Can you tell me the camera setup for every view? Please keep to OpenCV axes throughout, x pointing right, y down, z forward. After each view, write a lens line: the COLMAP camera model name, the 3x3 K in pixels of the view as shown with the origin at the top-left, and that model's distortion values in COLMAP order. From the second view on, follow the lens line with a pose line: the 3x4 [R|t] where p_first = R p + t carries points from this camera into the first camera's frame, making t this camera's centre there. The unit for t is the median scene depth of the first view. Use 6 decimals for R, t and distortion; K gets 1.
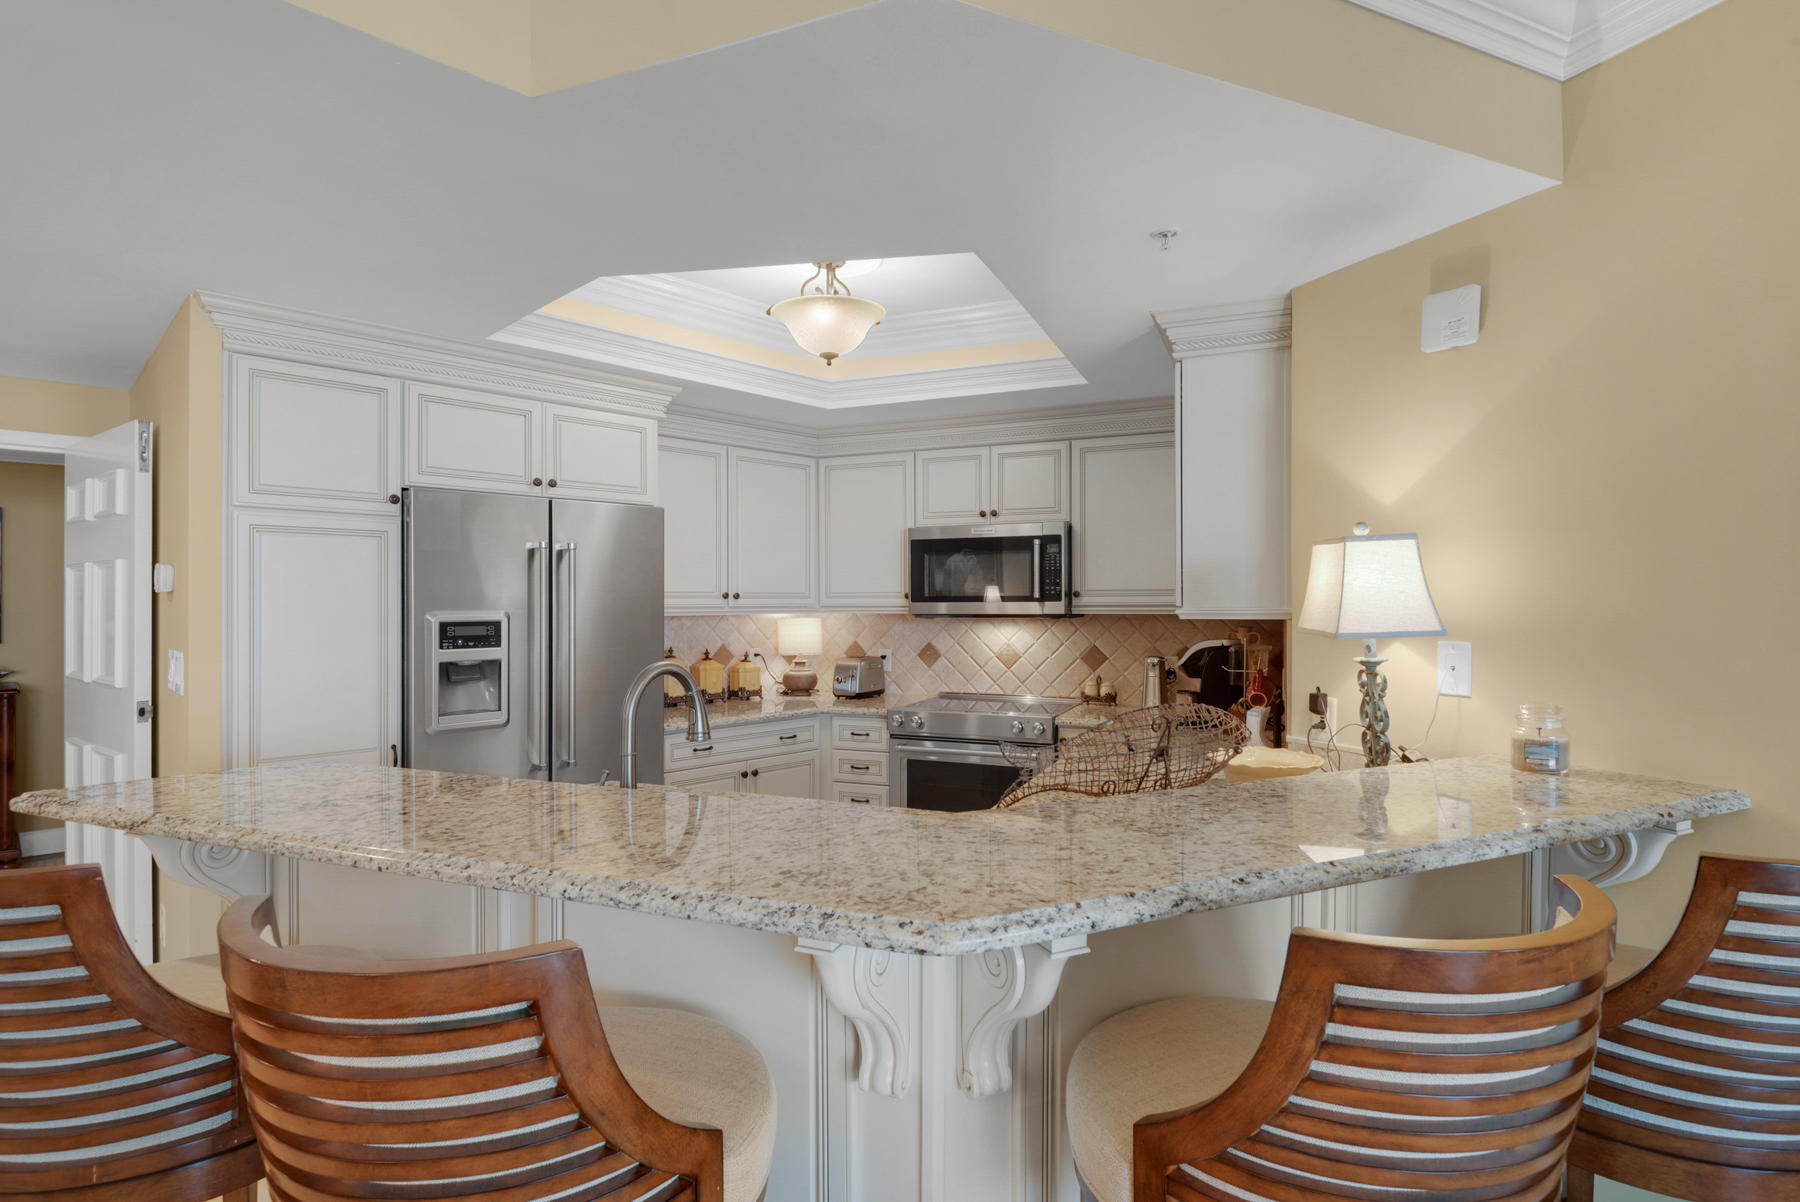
lens RADIAL K [[898.0, 0, 897.0], [0, 898.0, 603.2], [0, 0, 1]] dist [0.000495, -0.001463]
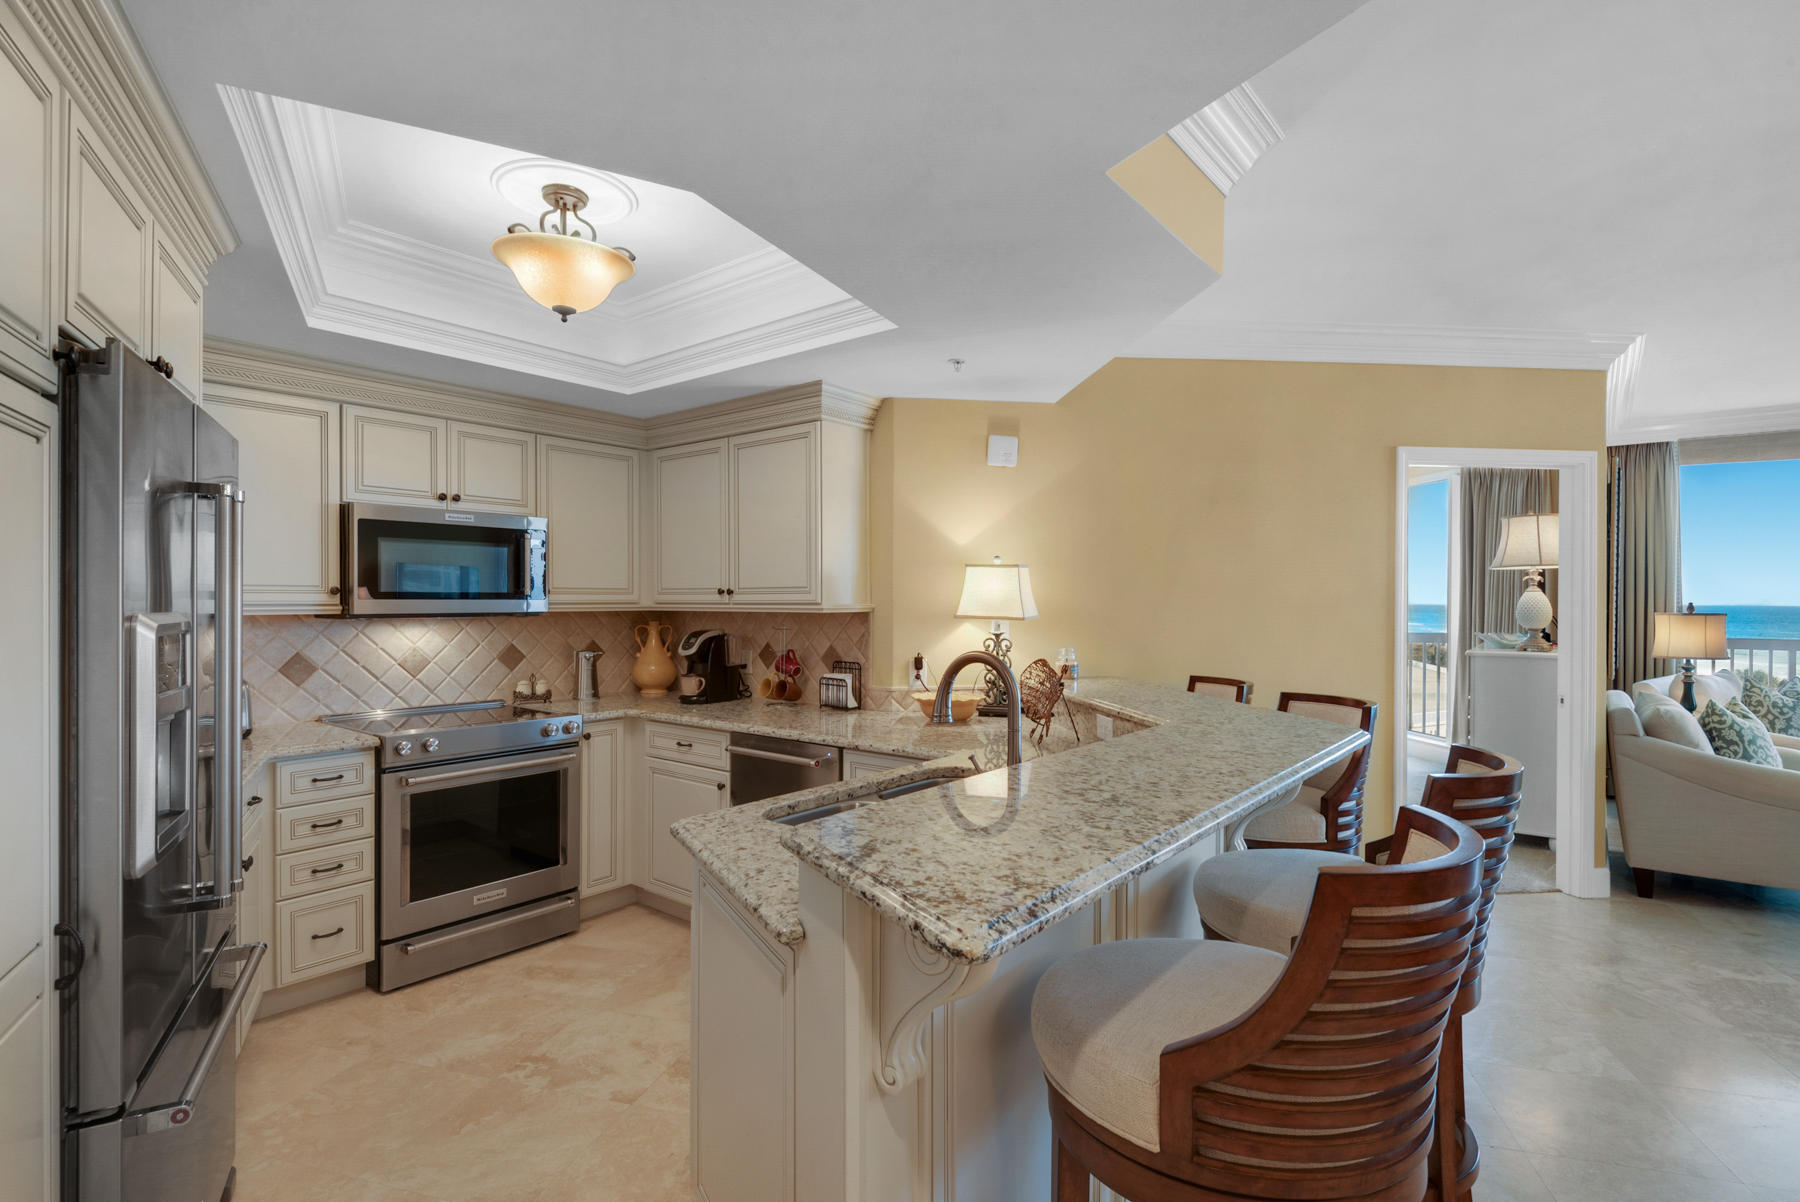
lens RADIAL K [[857.8, 0, 900.0], [0, 857.8, 601.0], [0, 0, 1]] dist [0.024497, -0.020186]
pose [[0.284385, -0.002136, 0.958708, -0.663889], [-0.000632, 0.999997, 0.002416, -0.002451], [-0.958710, -0.001293, 0.284383, 0.393269]]
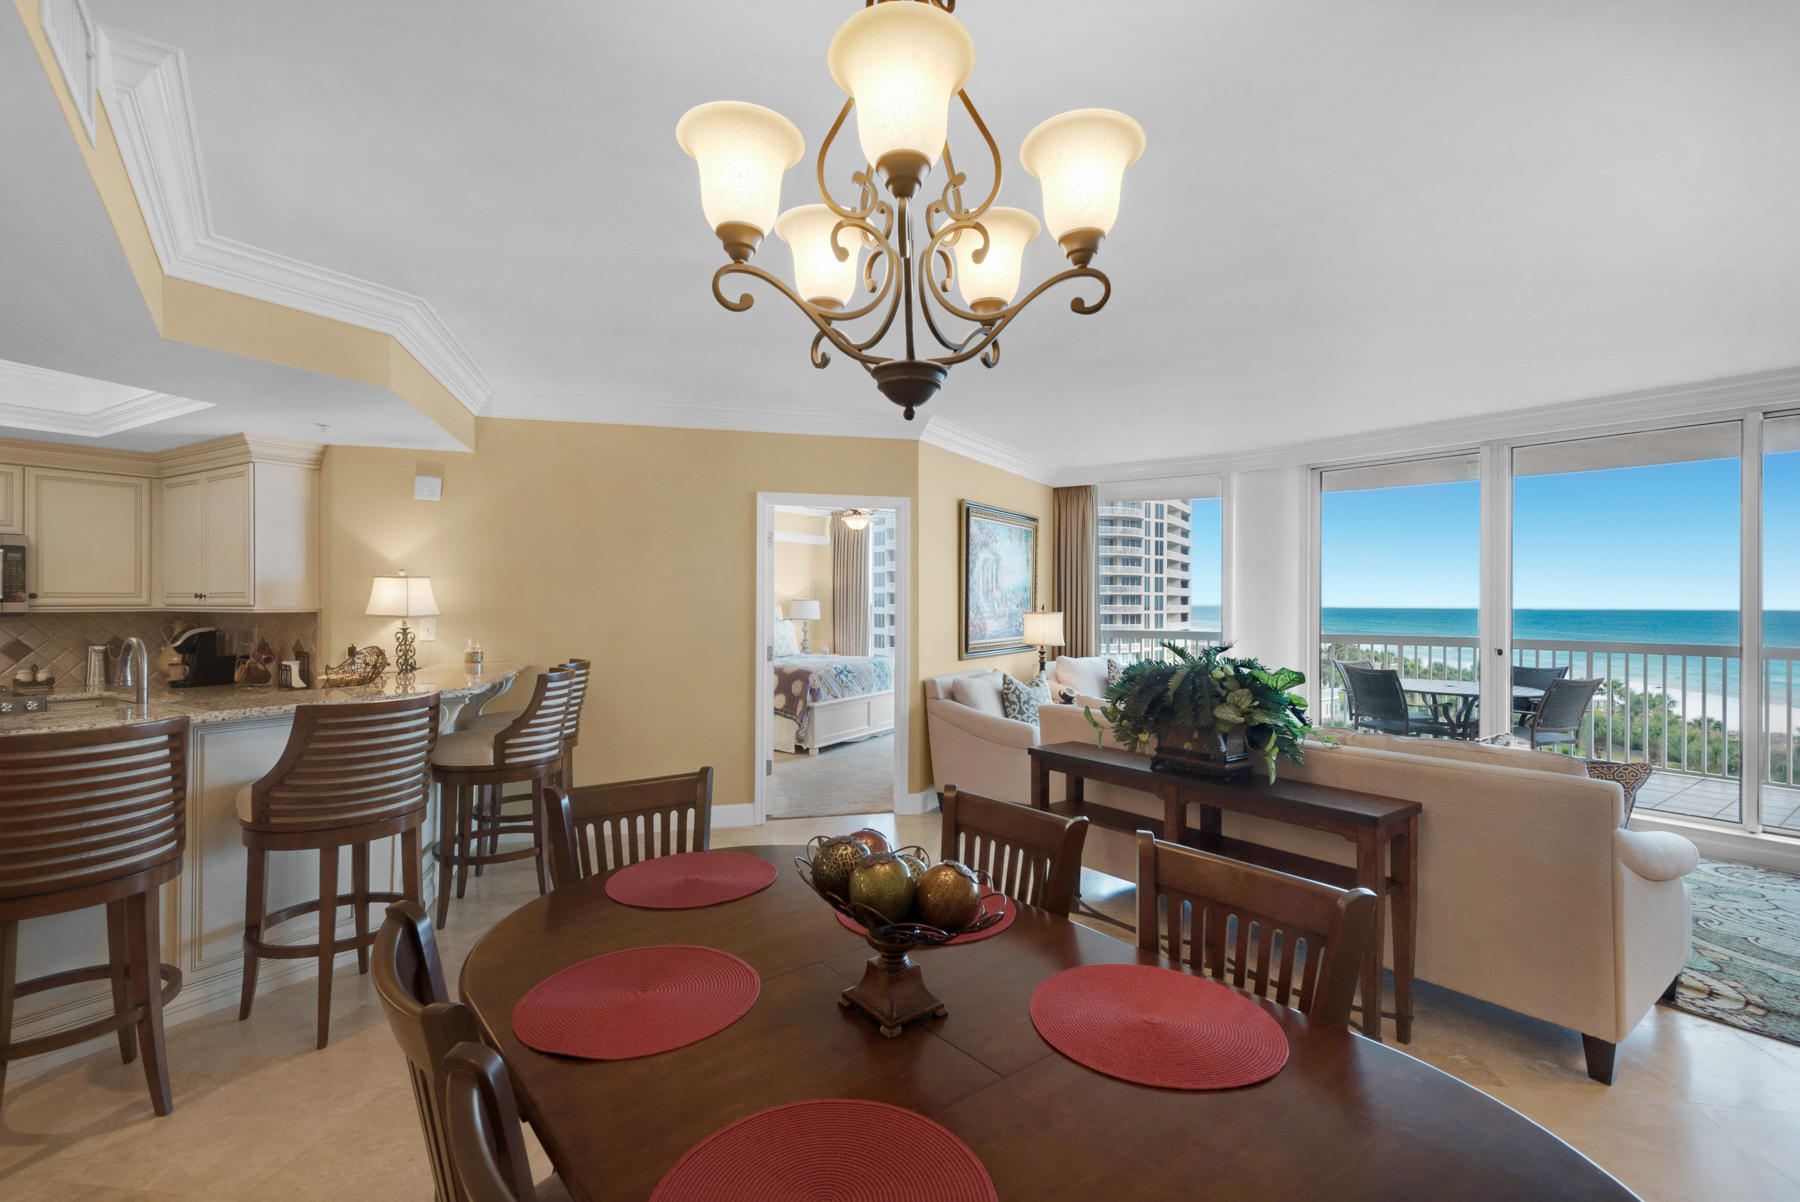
lens RADIAL K [[814.0, 0, 907.1], [0, 814.0, 603.5], [0, 0, 1]] dist [0.037813, -0.021593]
pose [[0.144289, 0.000529, 0.989535, -0.806304], [-0.000416, 1.000000, -0.000474, 0.000305], [-0.989536, -0.000344, 0.144289, -0.353531]]
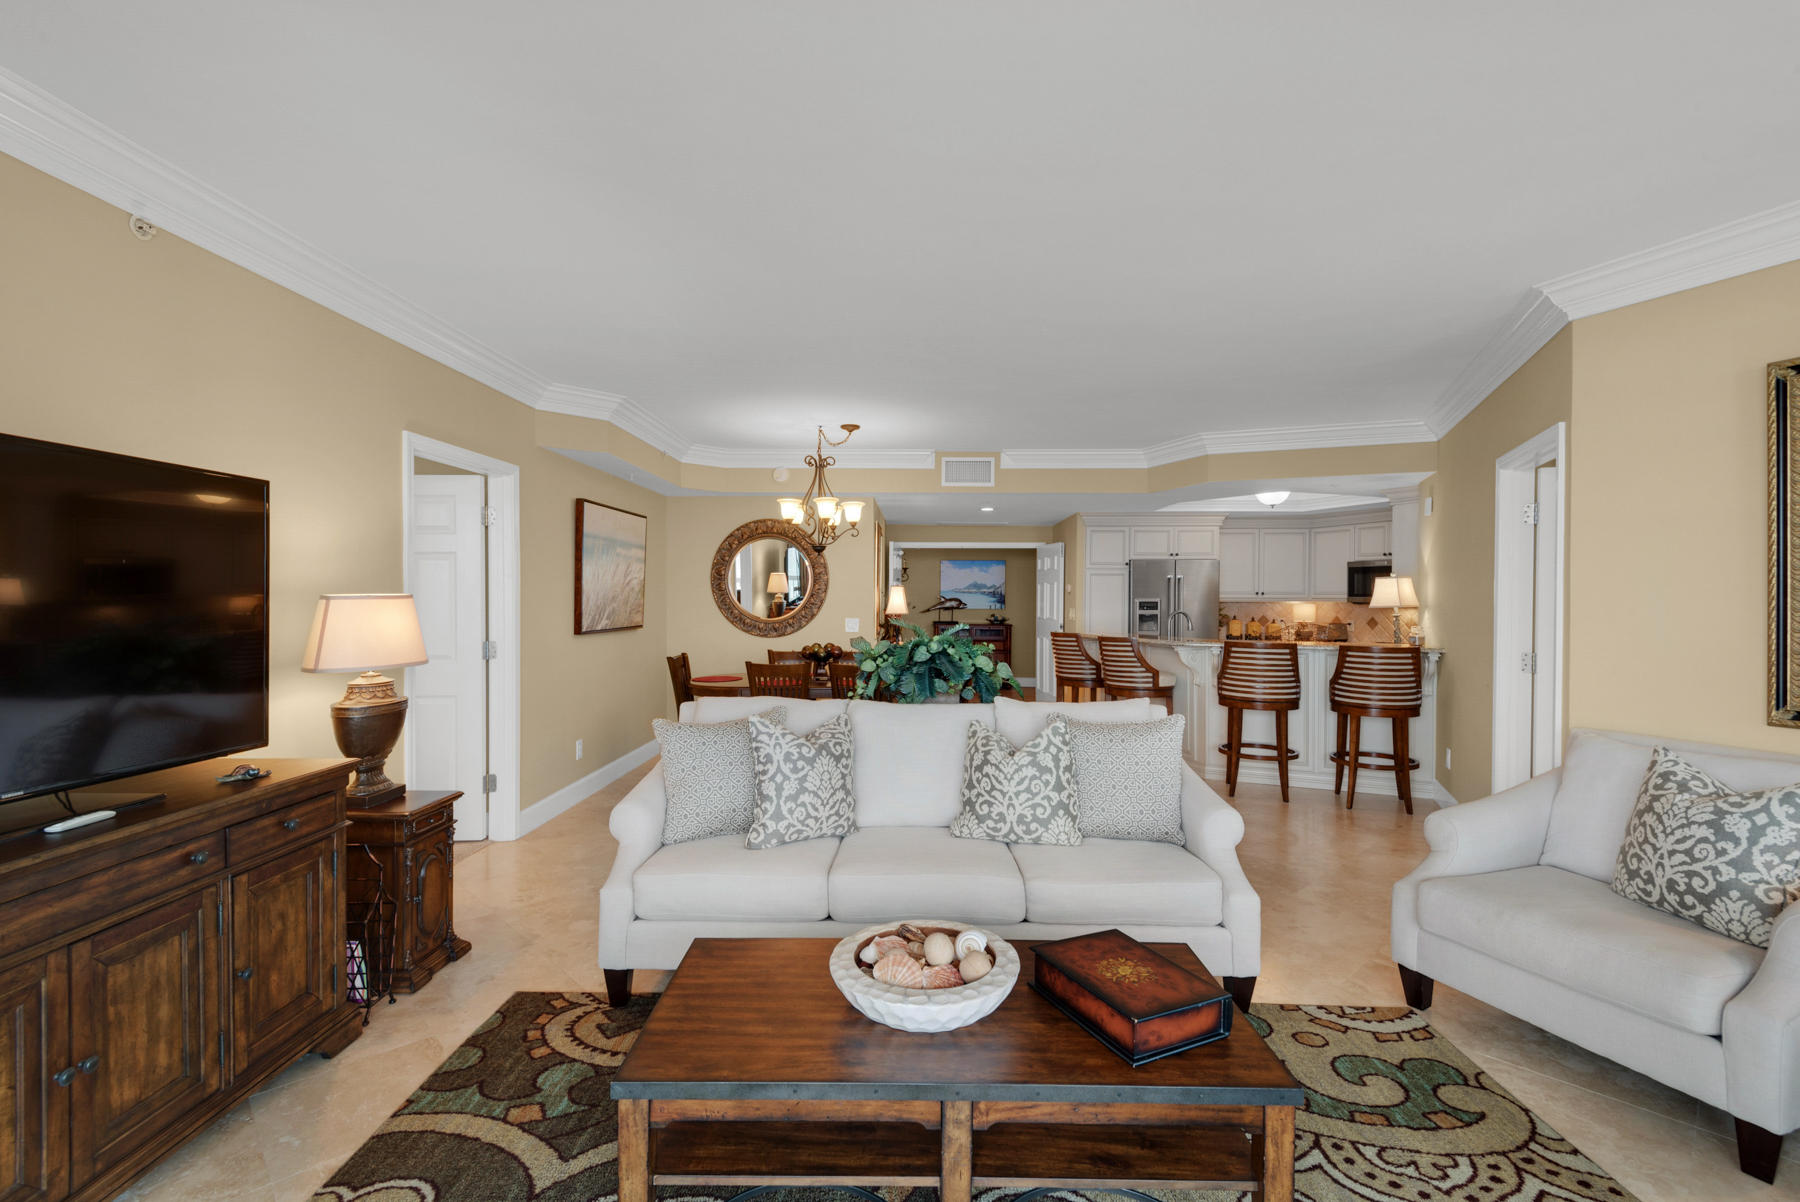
lens RADIAL K [[807.0, 0, 900.0], [0, 807.0, 601.0], [0, 0, 1]] dist [0.024168, -0.013998]
pose [[0.688412, 0.010007, -0.725250, 0.797320], [-0.007218, 0.999950, 0.006946, 0.003578], [0.725284, 0.000453, 0.688450, -1.287355]]
